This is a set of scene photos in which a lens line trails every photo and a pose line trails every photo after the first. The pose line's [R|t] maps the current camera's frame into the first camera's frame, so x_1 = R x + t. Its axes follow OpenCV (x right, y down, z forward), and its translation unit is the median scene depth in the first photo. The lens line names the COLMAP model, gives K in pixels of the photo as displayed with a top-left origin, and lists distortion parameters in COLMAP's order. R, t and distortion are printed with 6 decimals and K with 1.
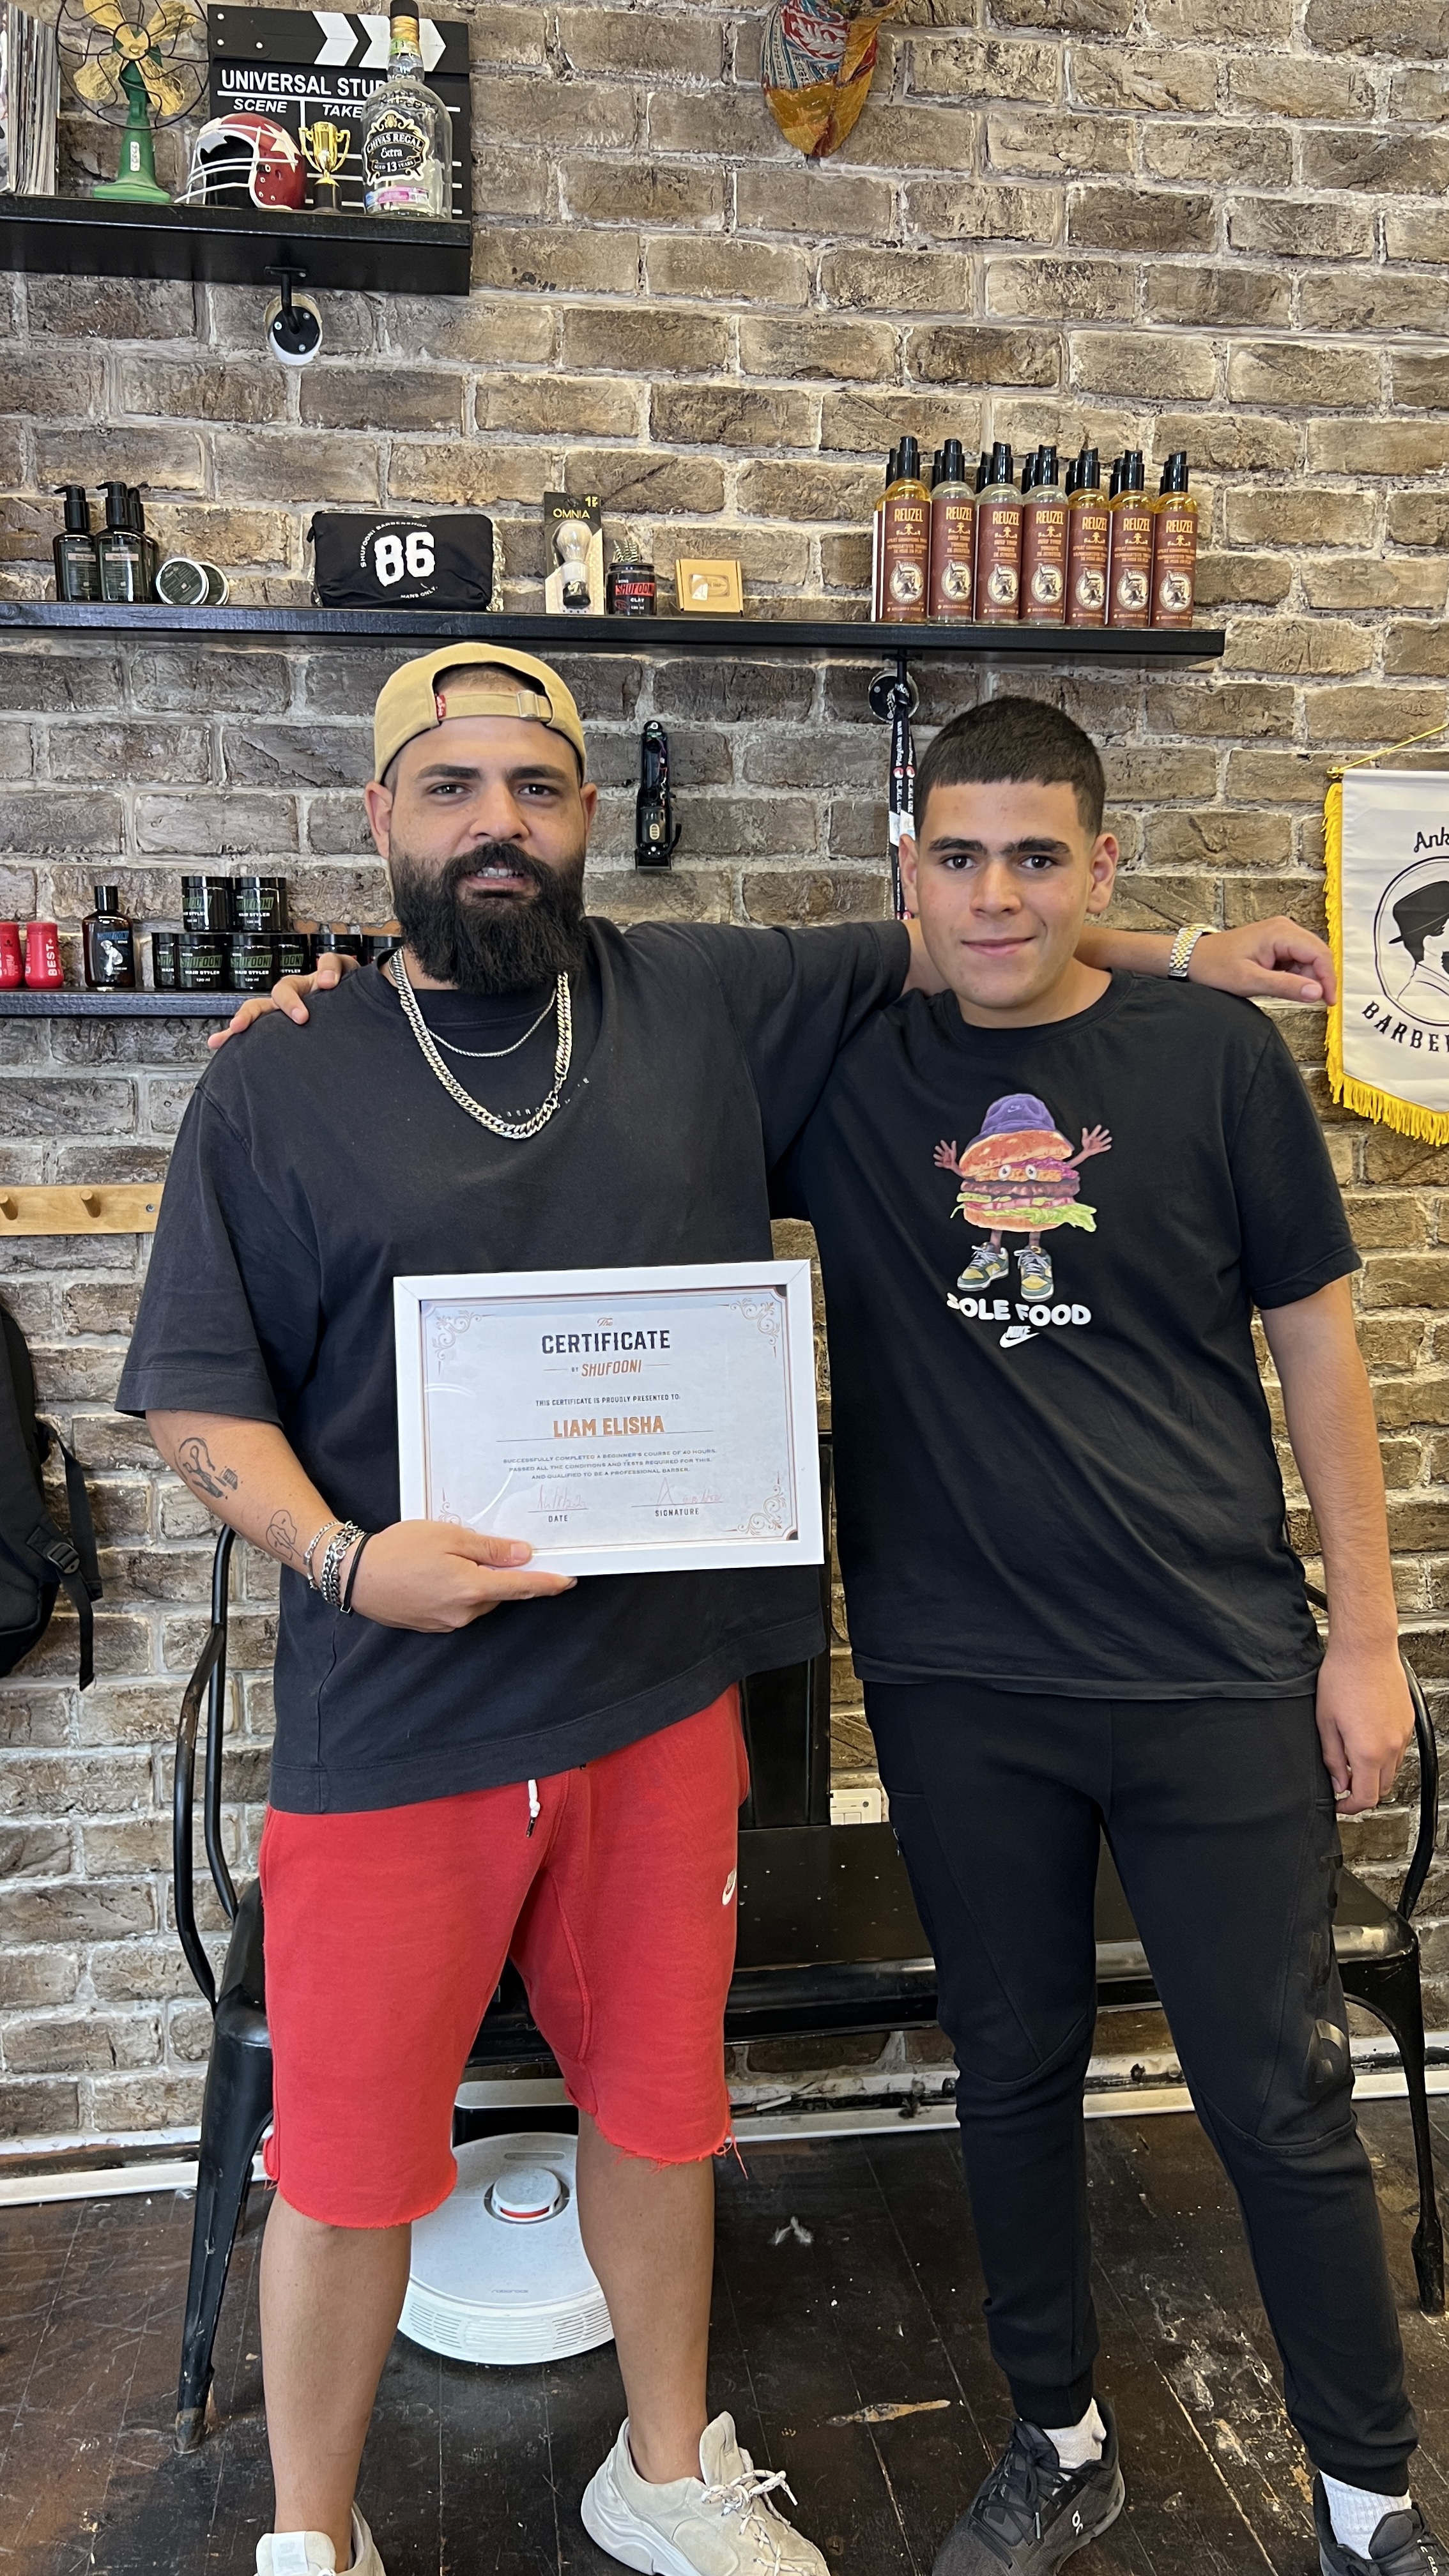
lens RADIAL K [[1902.8, 0, 716.6], [0, 1902.8, 1273.1], [0, 0, 1]] dist [0.024536, -0.020612]
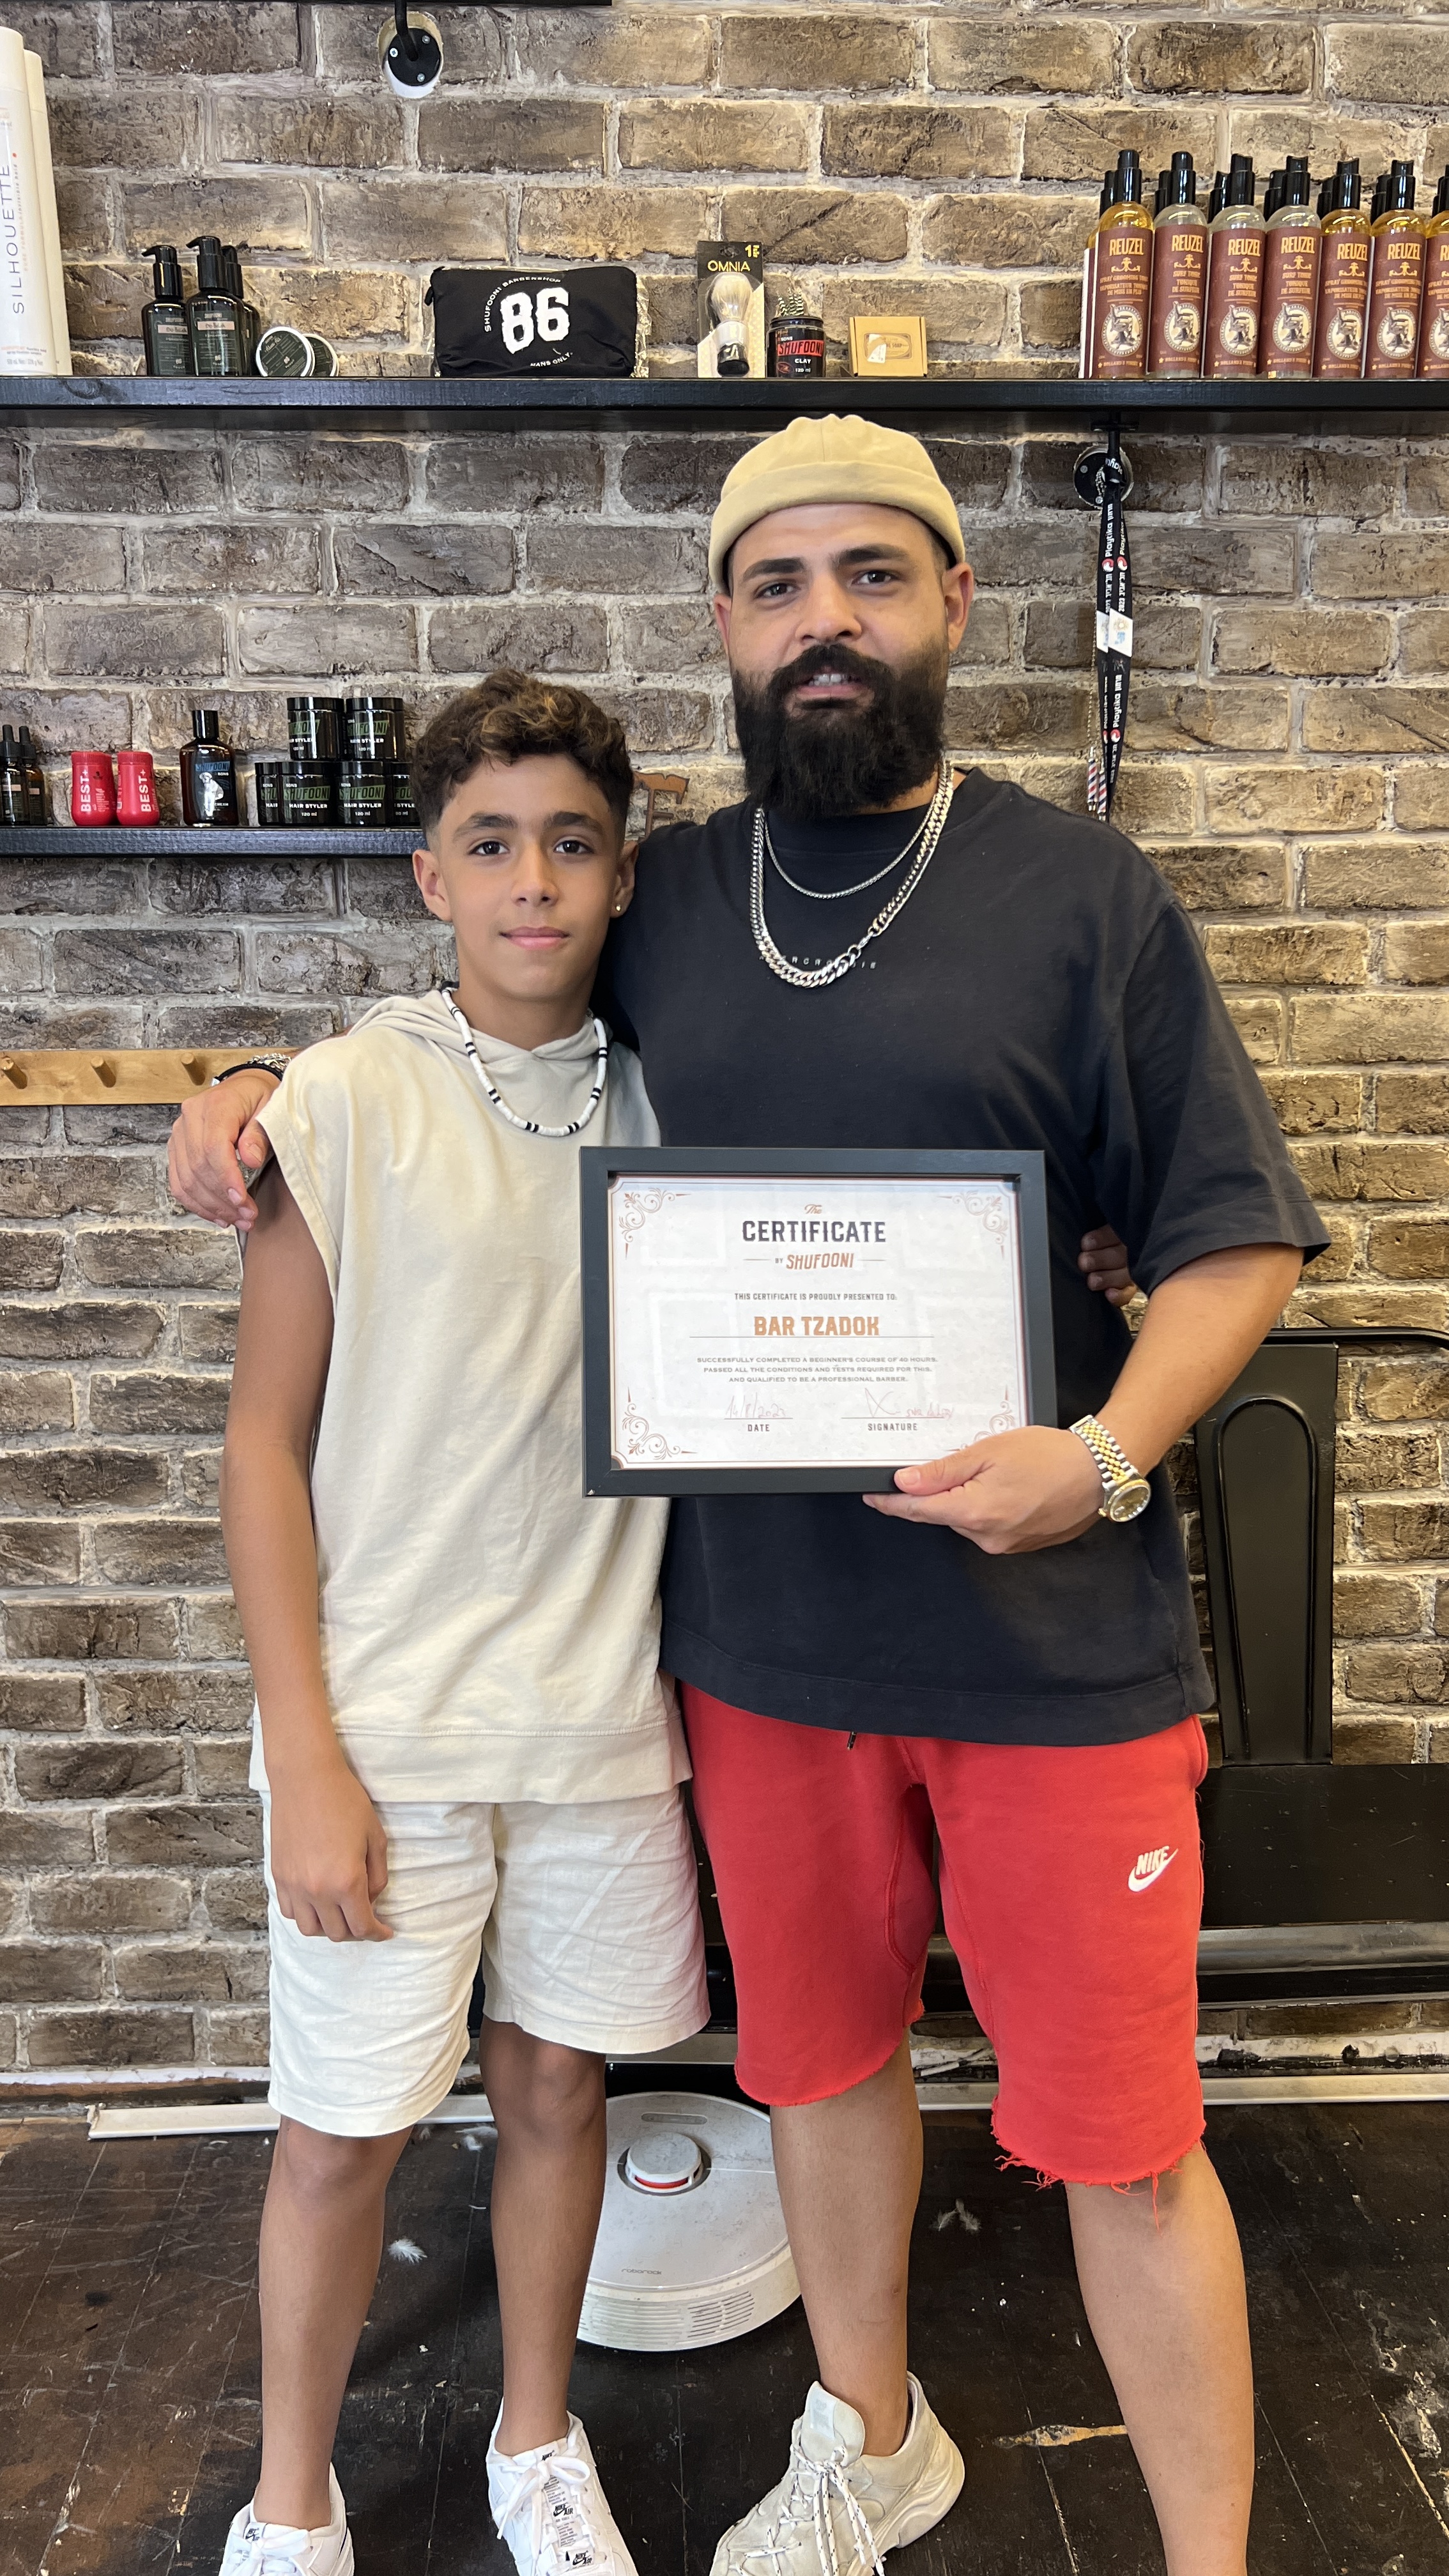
lens RADIAL K [[1902.8, 0, 723.0], [0, 1902.8, 1294.9], [0, 0, 1]] dist [0.024536, -0.020612]
pose [[0.995616, 0.012946, -0.092631, 0.007355], [-0.007805, 0.998420, 0.055644, 0.017984], [0.093205, -0.054677, 0.994144, 0.116786]]
